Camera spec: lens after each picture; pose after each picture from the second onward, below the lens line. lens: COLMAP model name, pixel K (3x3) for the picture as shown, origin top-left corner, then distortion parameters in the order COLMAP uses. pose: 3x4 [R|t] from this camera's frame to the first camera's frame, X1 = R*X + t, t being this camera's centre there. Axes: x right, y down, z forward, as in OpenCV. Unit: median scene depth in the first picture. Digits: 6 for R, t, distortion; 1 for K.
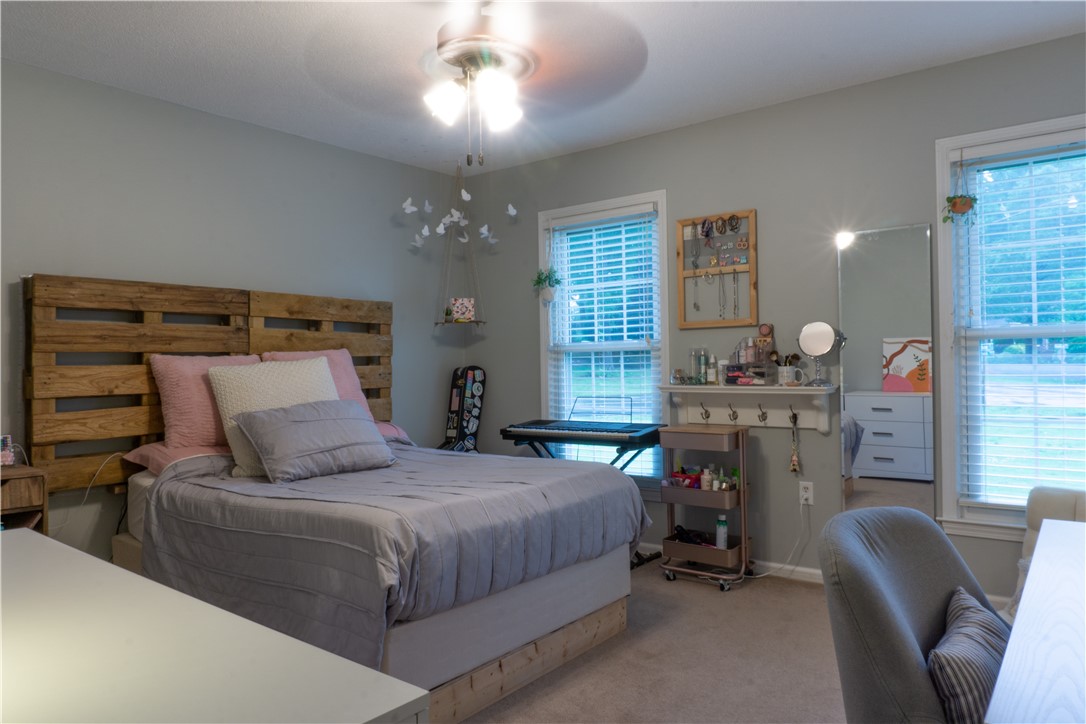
lens RADIAL K [[722.2, 0, 543.0], [0, 722.2, 362.0], [0, 0, 1]] dist [-0.039476, 0.002864]
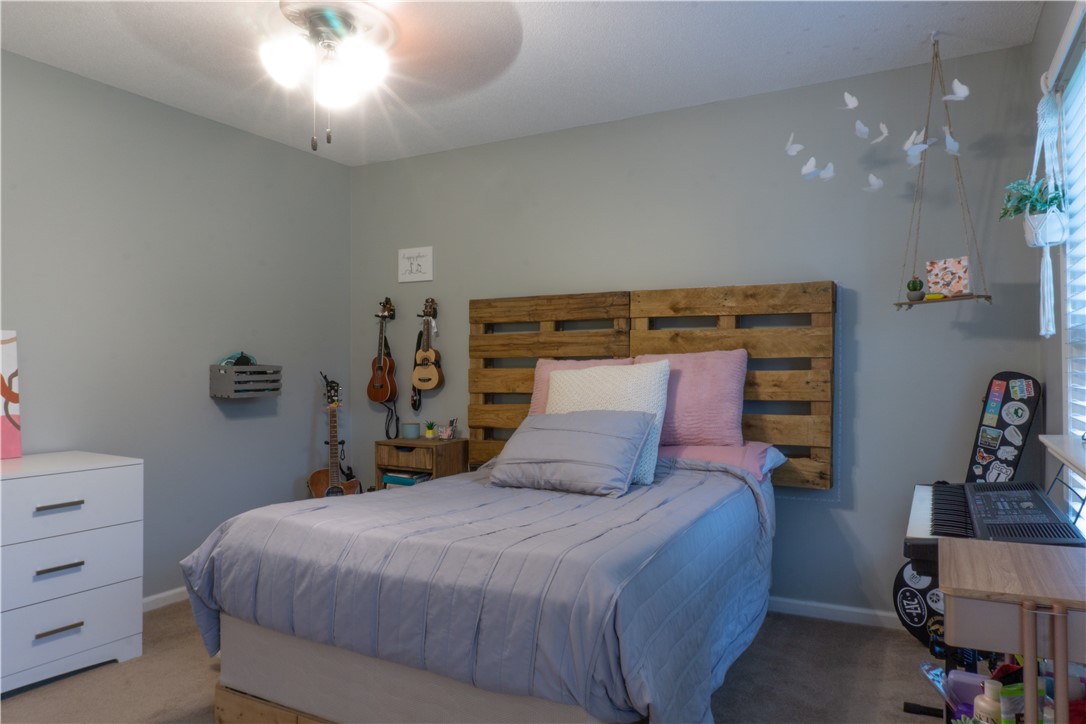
lens RADIAL K [[722.2, 0, 543.0], [0, 722.2, 362.0], [0, 0, 1]] dist [-0.039476, 0.002864]
pose [[0.168793, 0.001377, -0.985651, 0.513792], [0.004874, 0.999986, 0.002231, -0.007256], [0.985640, -0.005181, 0.168783, 0.705865]]
